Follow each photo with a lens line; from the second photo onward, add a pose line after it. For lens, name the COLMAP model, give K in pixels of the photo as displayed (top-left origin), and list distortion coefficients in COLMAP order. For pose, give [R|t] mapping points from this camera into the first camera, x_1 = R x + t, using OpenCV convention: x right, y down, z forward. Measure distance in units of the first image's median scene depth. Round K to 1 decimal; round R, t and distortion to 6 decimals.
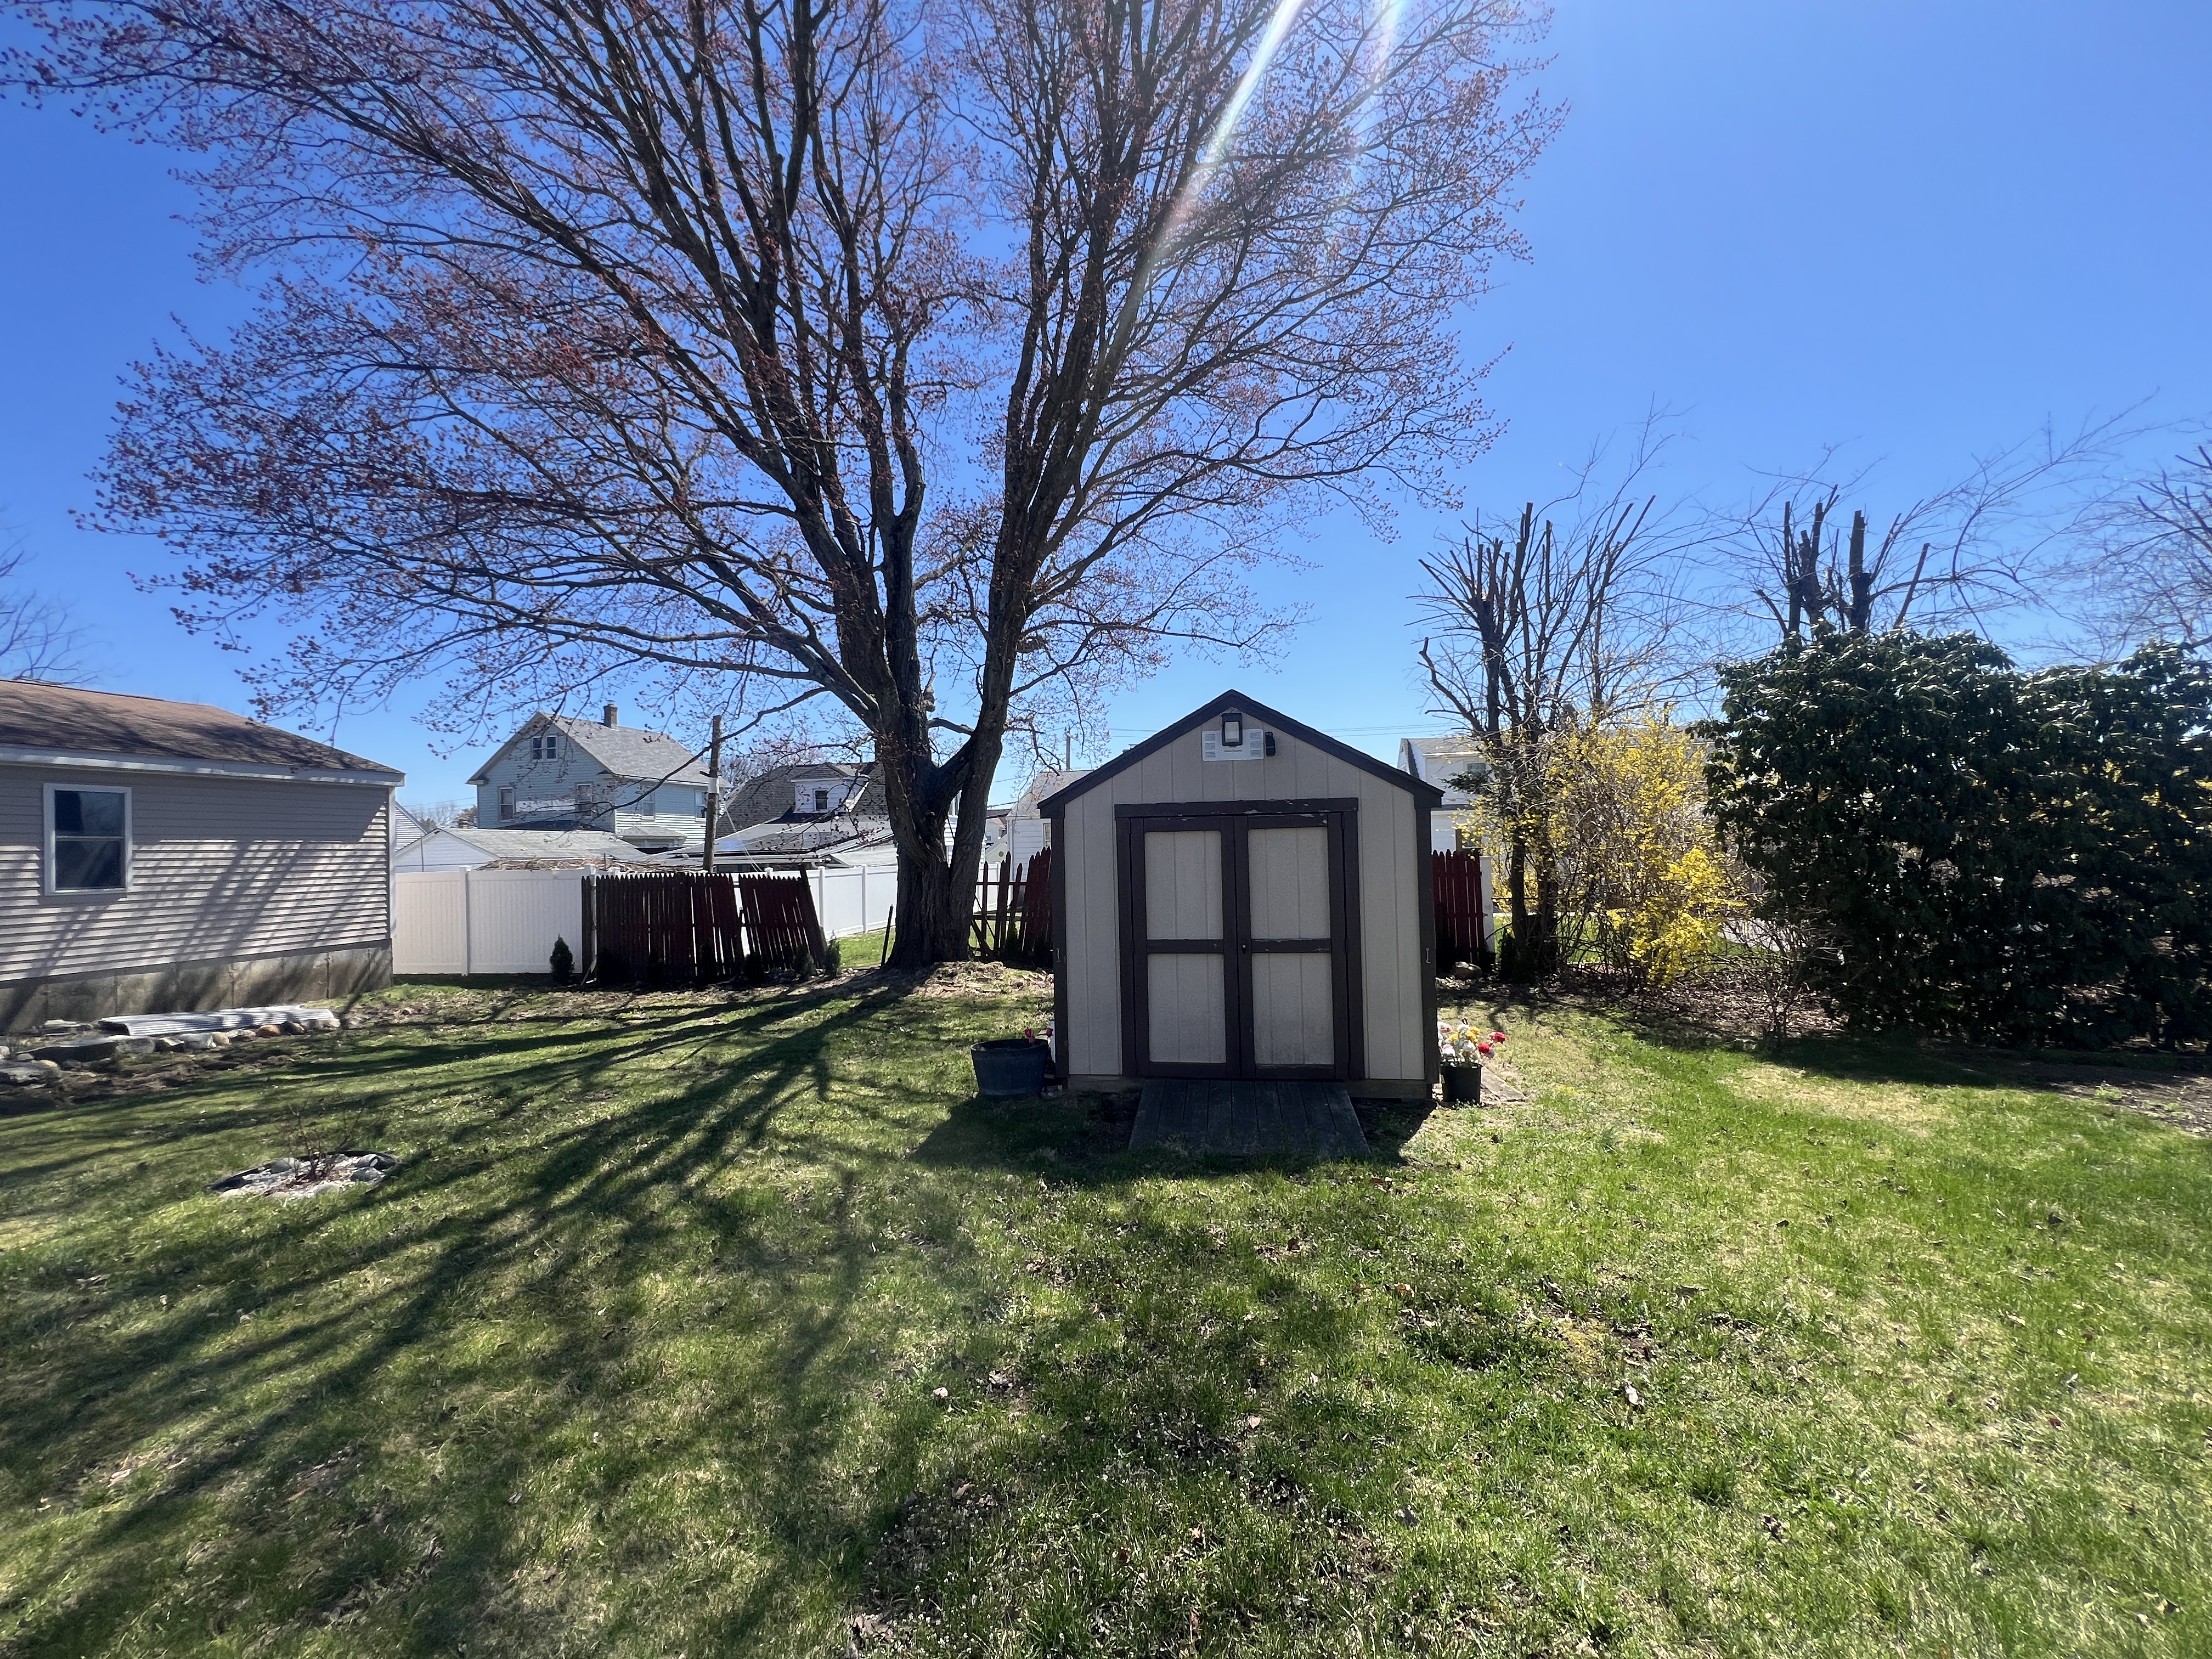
lens RADIAL K [[885.3, 0, 1108.2], [0, 885.3, 834.2], [0, 0, 1]] dist [-0.004975, 0.001253]
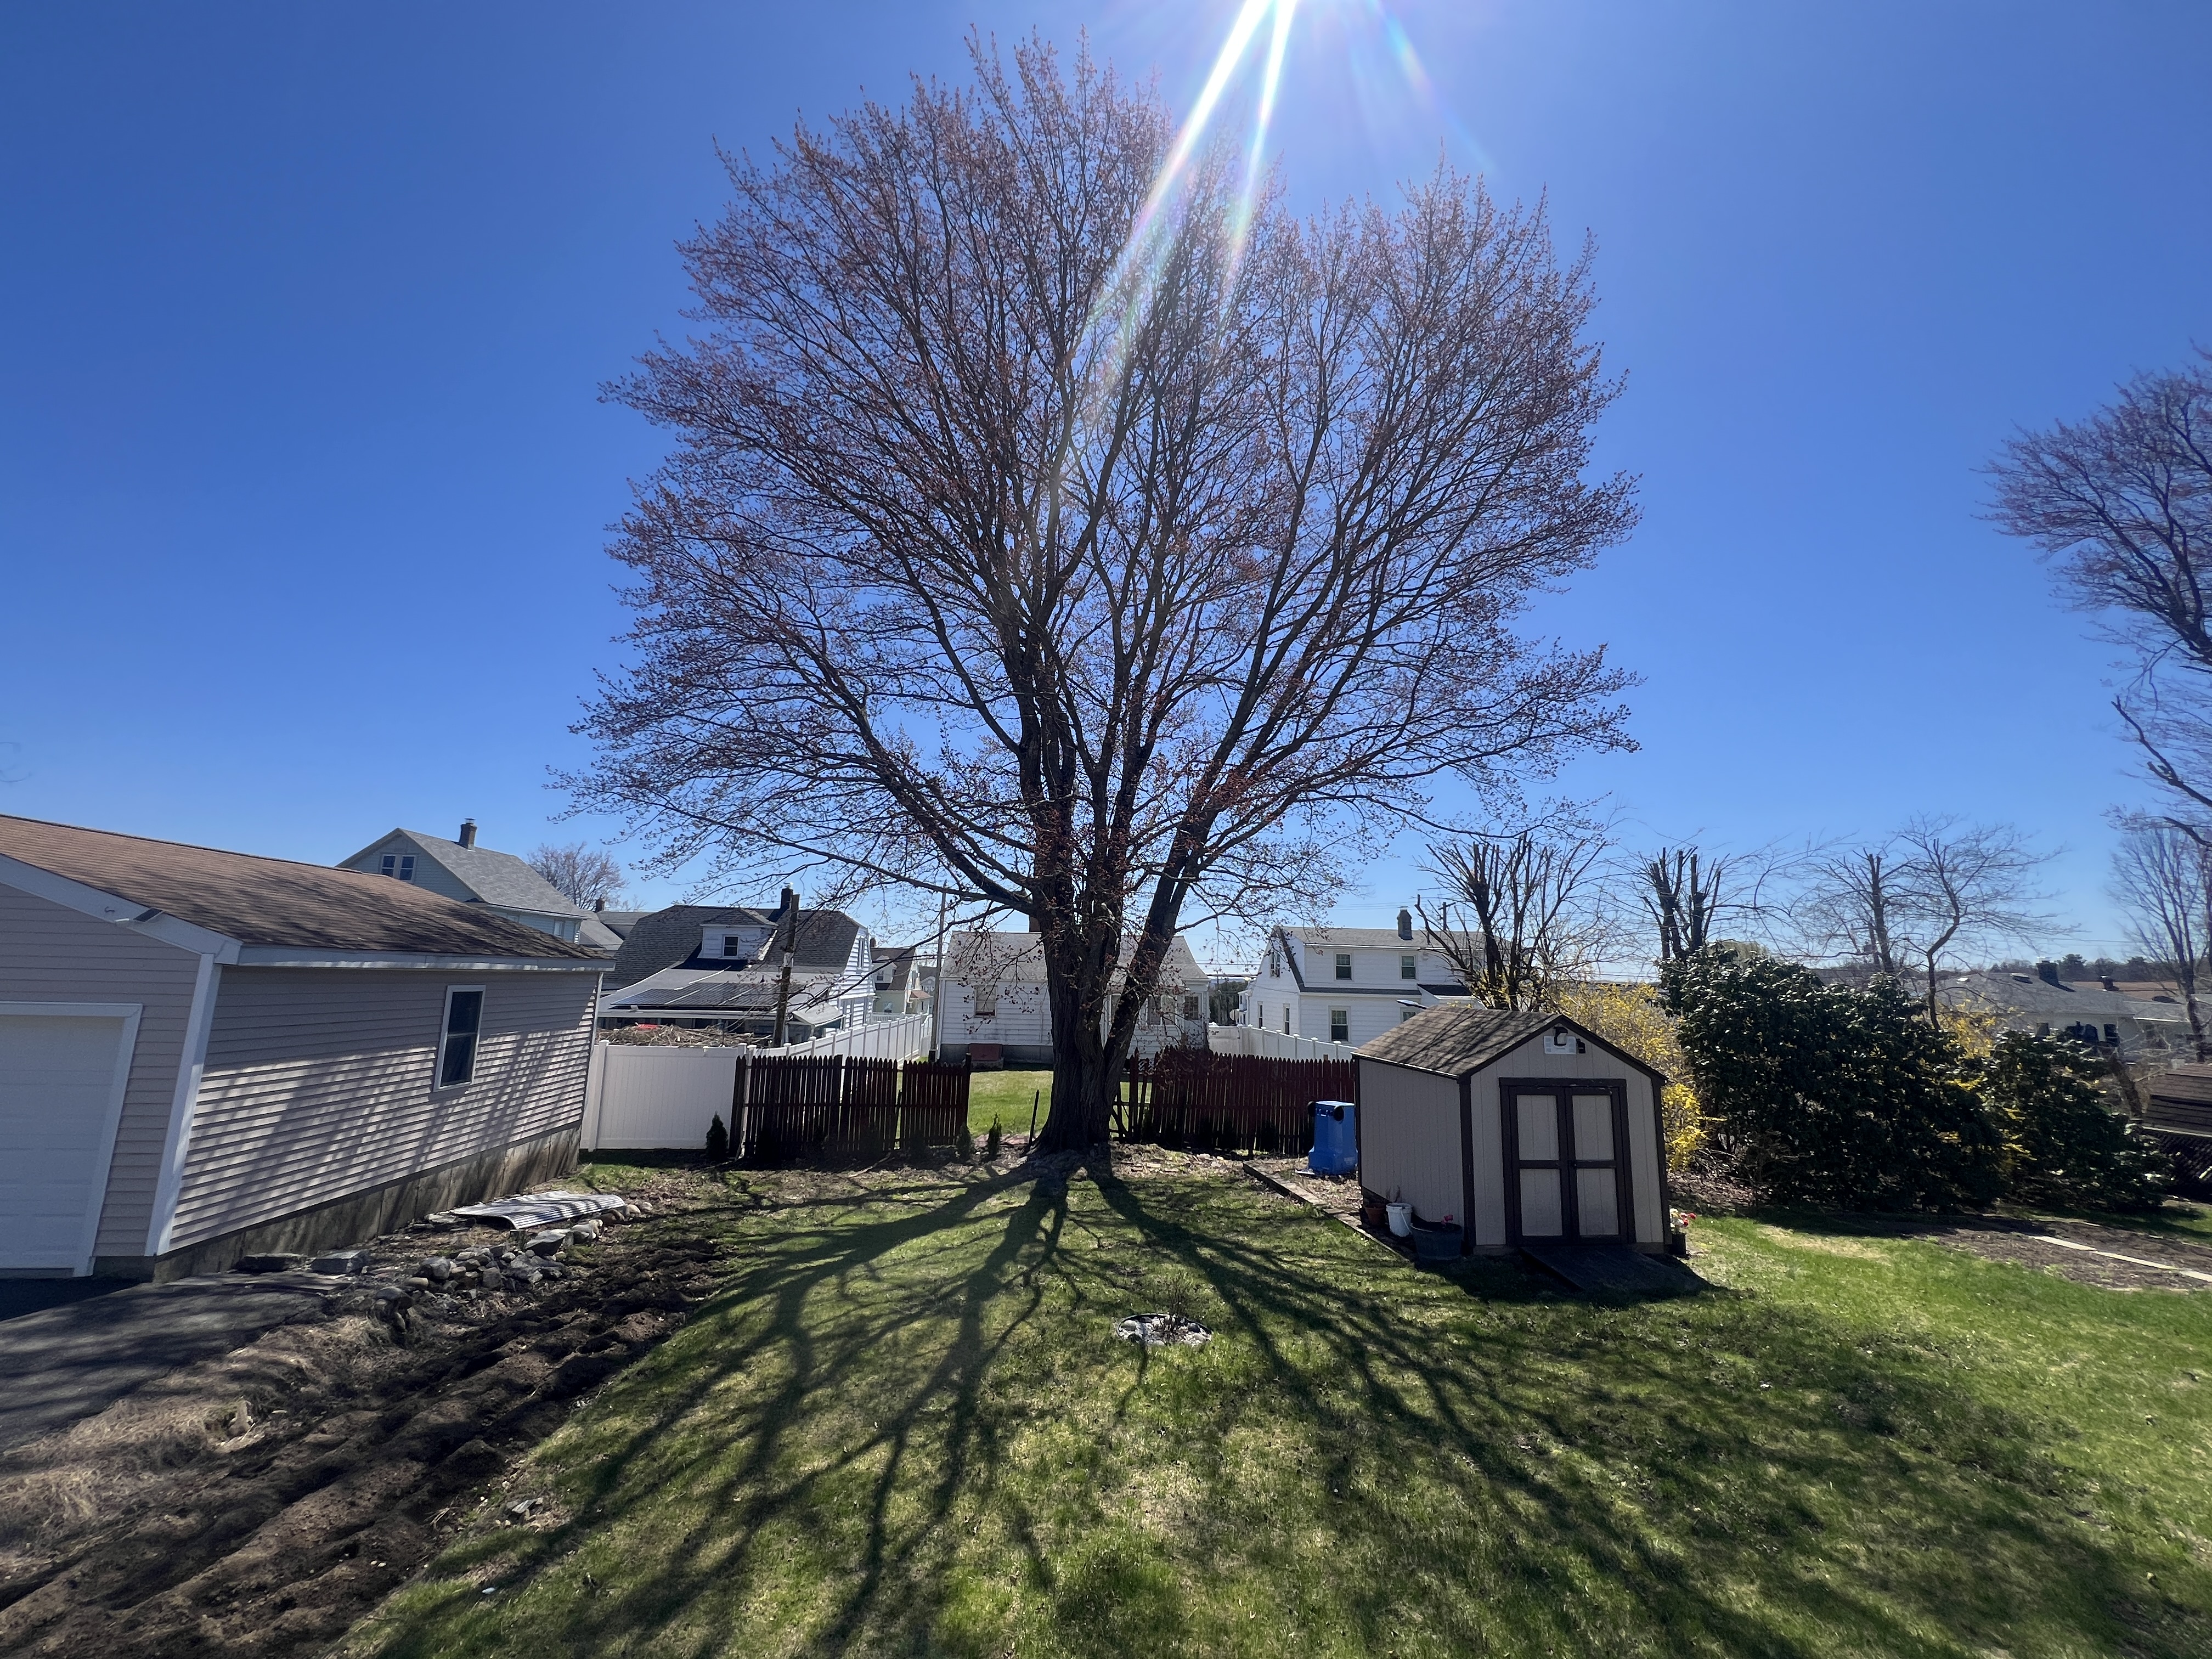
lens RADIAL K [[885.3, 0, 1096.9], [0, 885.3, 827.7], [0, 0, 1]] dist [-0.004975, 0.001253]
pose [[0.959953, 0.093020, 0.264267, -1.246648], [-0.051470, 0.985771, -0.160018, -0.197440], [-0.275392, 0.140008, 0.951082, -0.485815]]
